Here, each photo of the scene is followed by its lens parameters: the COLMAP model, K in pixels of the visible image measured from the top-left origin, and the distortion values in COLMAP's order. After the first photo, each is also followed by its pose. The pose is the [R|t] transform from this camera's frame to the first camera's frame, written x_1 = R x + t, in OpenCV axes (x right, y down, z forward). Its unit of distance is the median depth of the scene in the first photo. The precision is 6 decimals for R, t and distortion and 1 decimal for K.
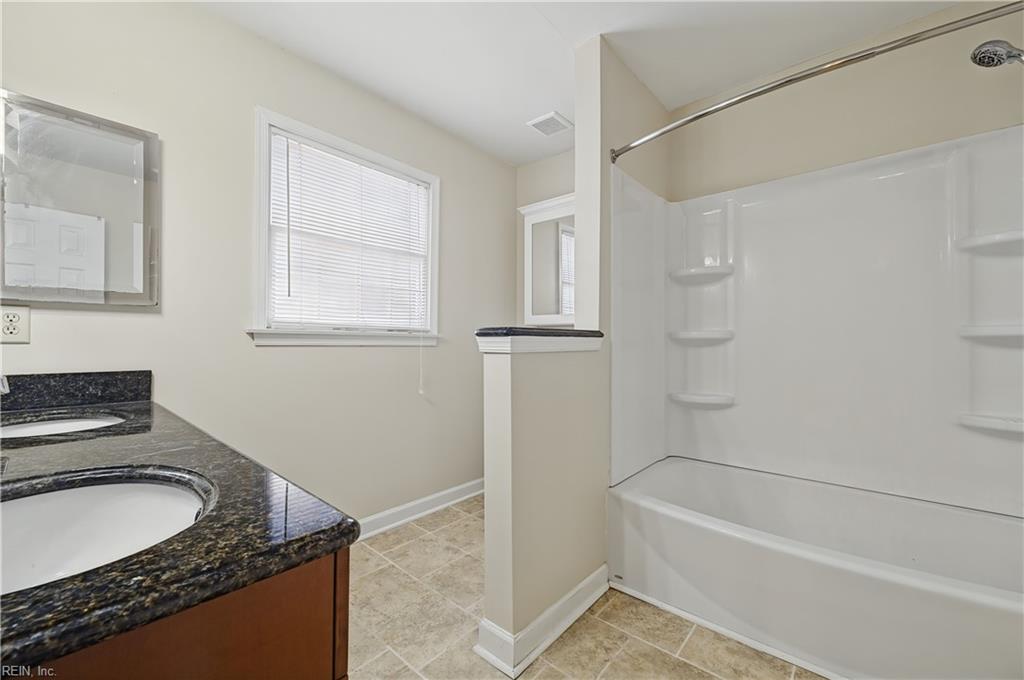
lens RADIAL K [[410.7, 0, 518.5], [0, 410.7, 339.5], [0, 0, 1]] dist [0.008003, -0.000994]
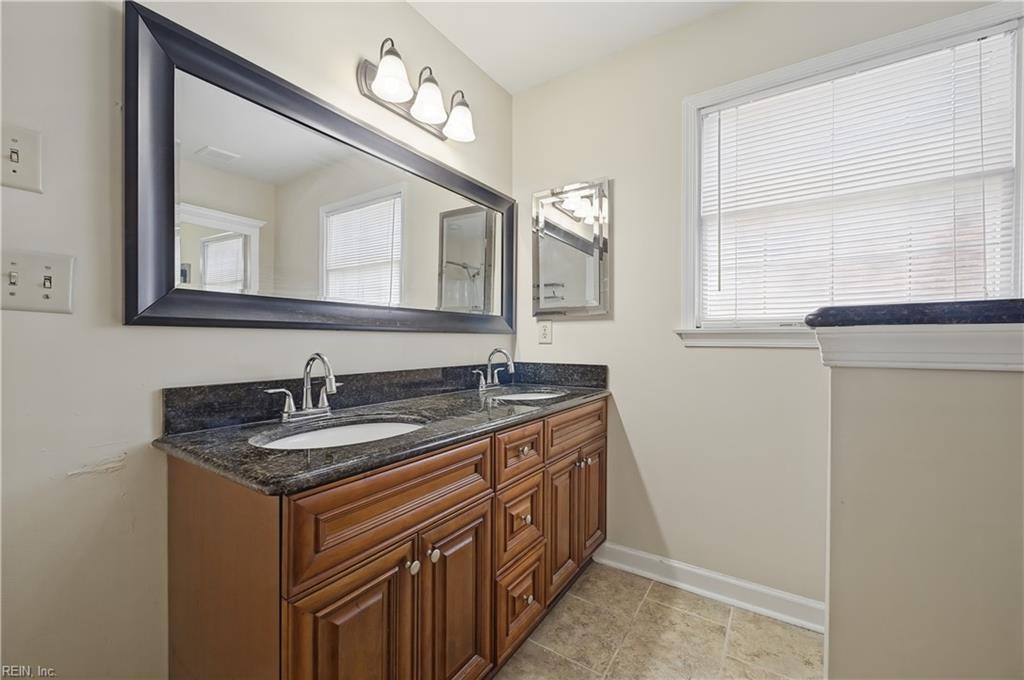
lens RADIAL K [[410.7, 0, 517.8], [0, 410.7, 343.9], [0, 0, 1]] dist [0.008003, -0.000994]
pose [[0.143371, 0.000246, -0.989669, 0.262538], [0.007199, 0.999973, 0.001292, 0.004710], [0.989643, -0.007310, 0.143365, 0.468285]]
